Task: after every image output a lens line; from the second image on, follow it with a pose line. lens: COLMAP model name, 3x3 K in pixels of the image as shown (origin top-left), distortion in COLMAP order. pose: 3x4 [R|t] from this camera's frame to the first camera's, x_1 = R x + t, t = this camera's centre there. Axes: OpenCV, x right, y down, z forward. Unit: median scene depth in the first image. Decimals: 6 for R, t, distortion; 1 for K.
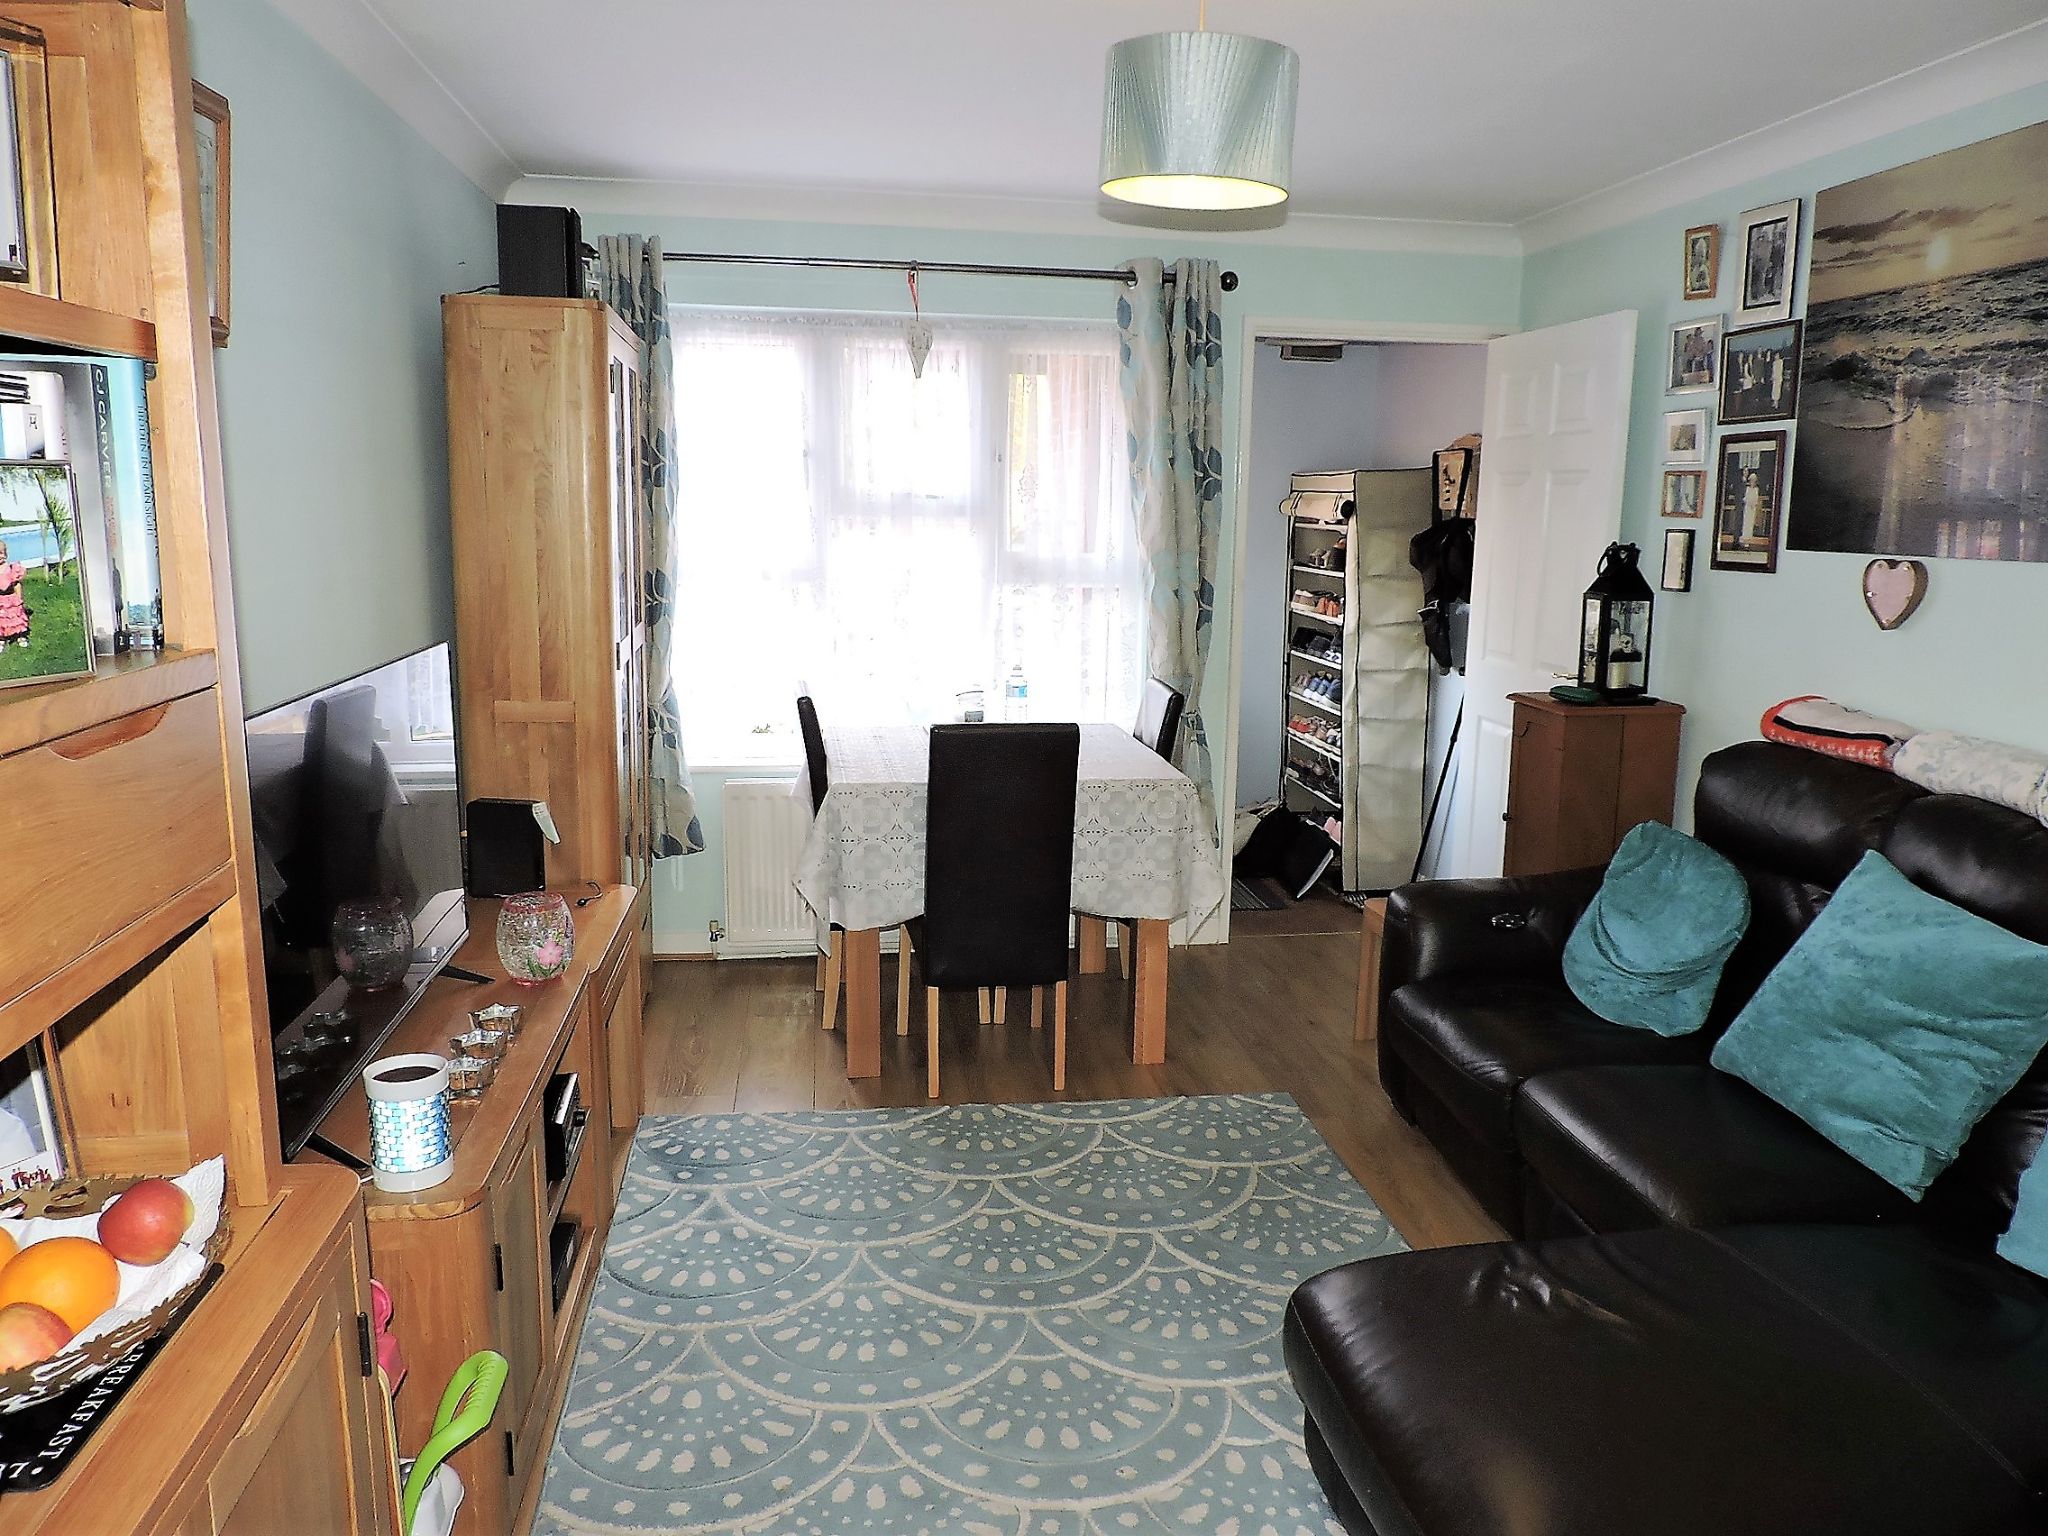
lens RADIAL K [[1466.4, 0, 1019.8], [0, 1466.4, 749.0], [0, 0, 1]] dist [-0.023497, -0.000650]
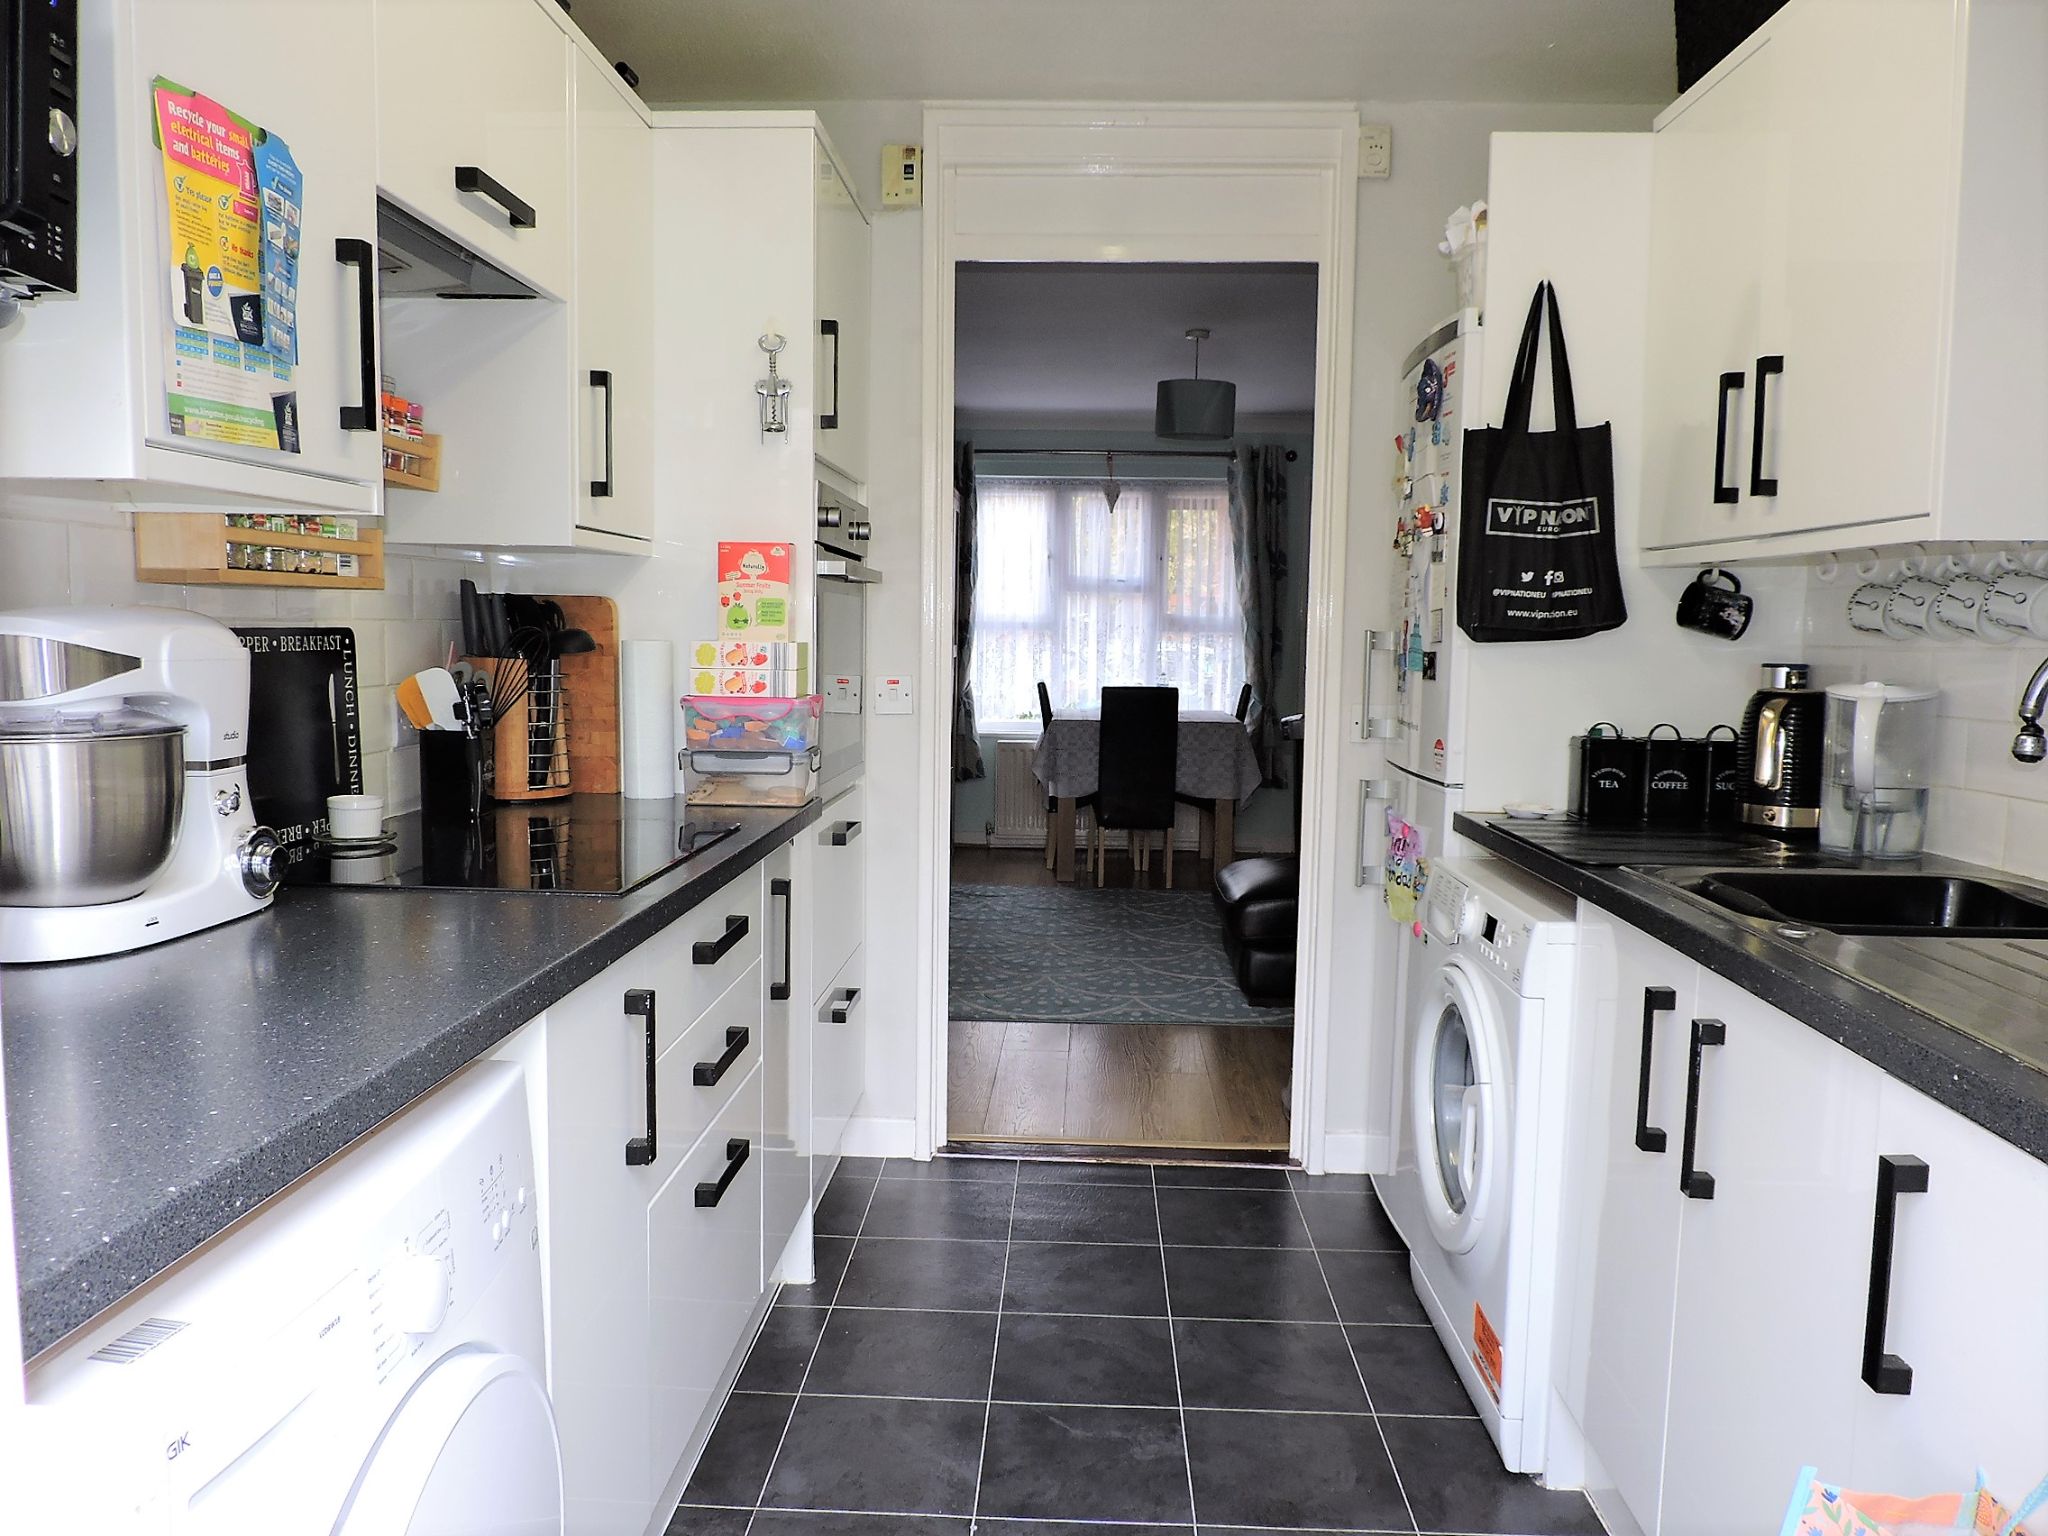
lens RADIAL K [[1466.4, 0, 1030.9], [0, 1466.4, 771.4], [0, 0, 1]] dist [-0.023497, -0.000650]
pose [[0.983785, 0.018308, -0.178415, 0.156078], [-0.032427, 0.996539, -0.076546, 0.197437], [0.176396, 0.081091, 0.980973, -0.732948]]
